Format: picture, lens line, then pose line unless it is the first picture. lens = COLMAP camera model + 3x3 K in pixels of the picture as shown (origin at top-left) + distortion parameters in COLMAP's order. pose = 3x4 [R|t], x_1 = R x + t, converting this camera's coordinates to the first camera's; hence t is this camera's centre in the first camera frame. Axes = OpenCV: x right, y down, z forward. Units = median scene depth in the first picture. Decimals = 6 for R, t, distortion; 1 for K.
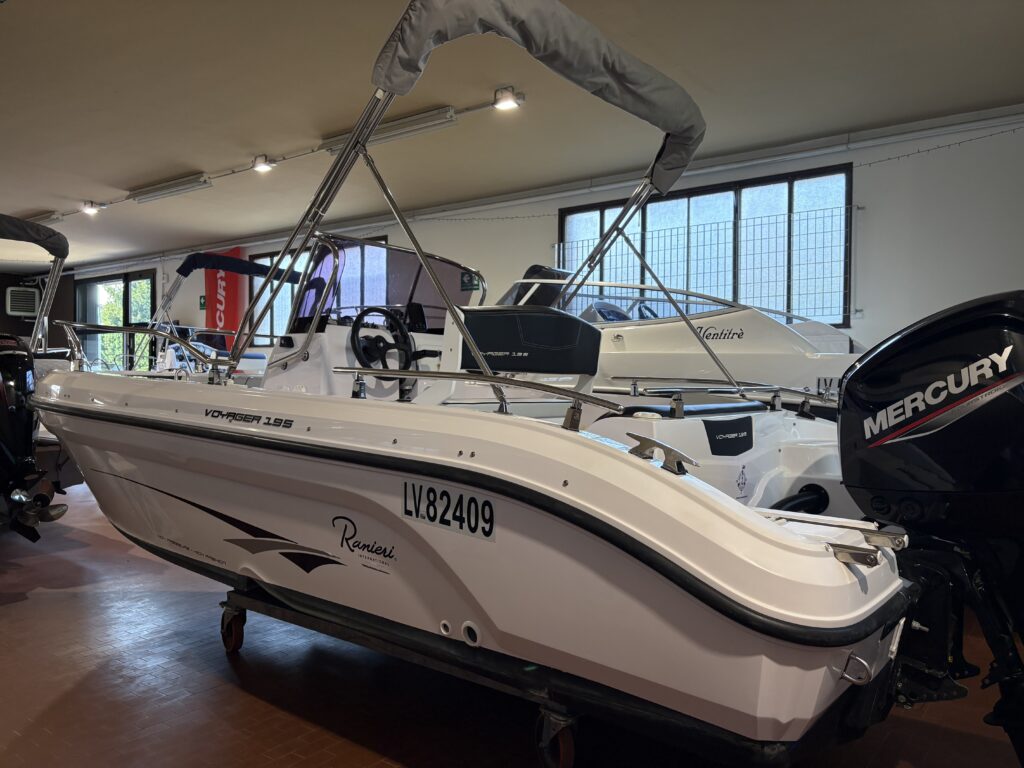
lens RADIAL K [[777.6, 0, 509.9], [0, 777.6, 384.7], [0, 0, 1]] dist [0.054864, -0.055738]
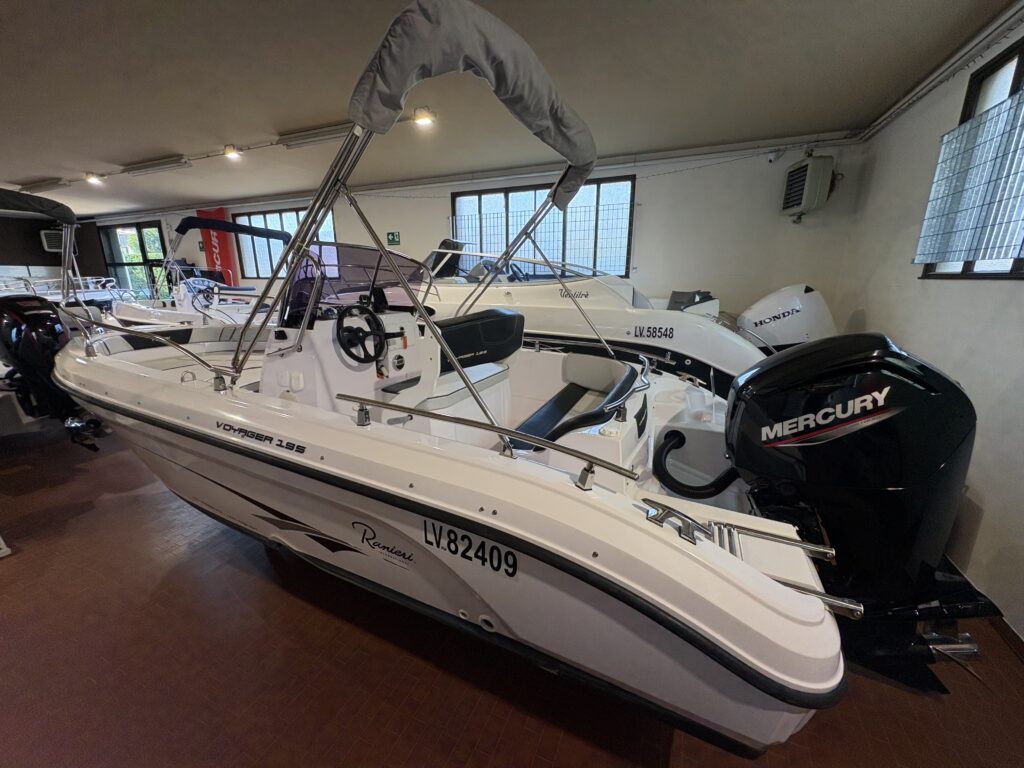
lens RADIAL K [[409.1, 0, 506.8], [0, 409.1, 380.3], [0, 0, 1]] dist [0.004496, -0.001447]
pose [[0.972195, -0.067101, 0.224355, -0.103290], [0.011753, 0.970842, 0.239433, -0.159722], [-0.233879, -0.230138, 0.944636, 0.338274]]
